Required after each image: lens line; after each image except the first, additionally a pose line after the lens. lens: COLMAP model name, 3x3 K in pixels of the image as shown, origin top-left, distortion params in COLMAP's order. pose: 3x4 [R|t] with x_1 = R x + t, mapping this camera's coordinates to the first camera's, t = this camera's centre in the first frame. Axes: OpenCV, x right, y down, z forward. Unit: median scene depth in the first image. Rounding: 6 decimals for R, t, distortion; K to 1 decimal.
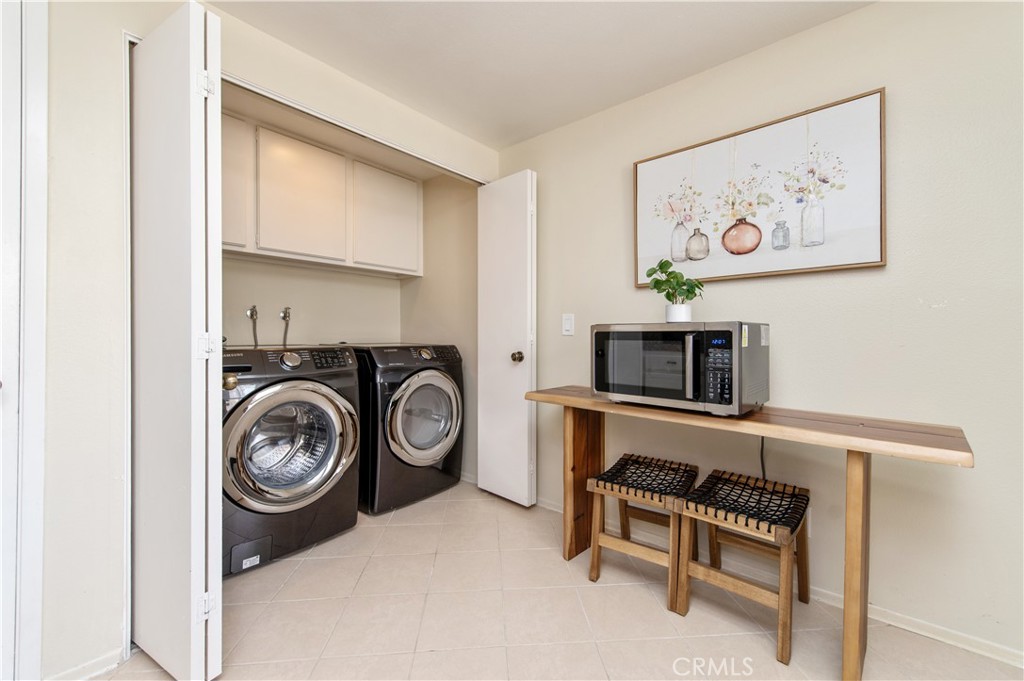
lens RADIAL K [[403.3, 0, 511.6], [0, 403.3, 340.9], [0, 0, 1]] dist [0.011852, -0.002814]
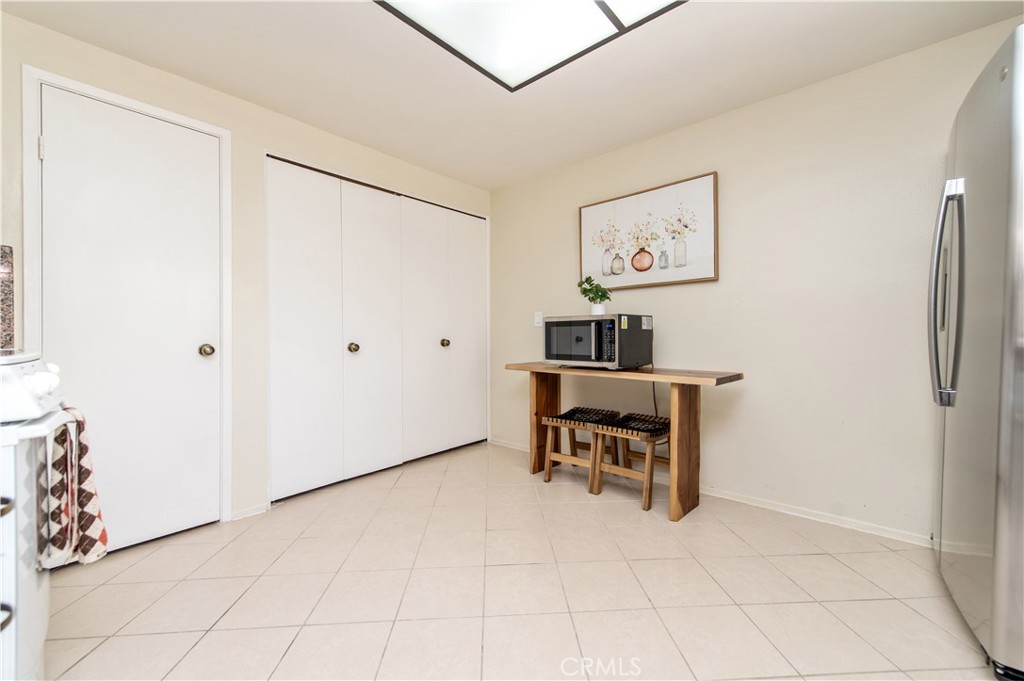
lens RADIAL K [[403.3, 0, 517.1], [0, 403.3, 335.9], [0, 0, 1]] dist [0.011852, -0.002814]
pose [[0.999827, -0.007159, -0.017145, 0.108568], [0.006976, 0.999918, -0.010746, 0.042463], [0.017220, 0.010625, 0.999795, -0.508053]]
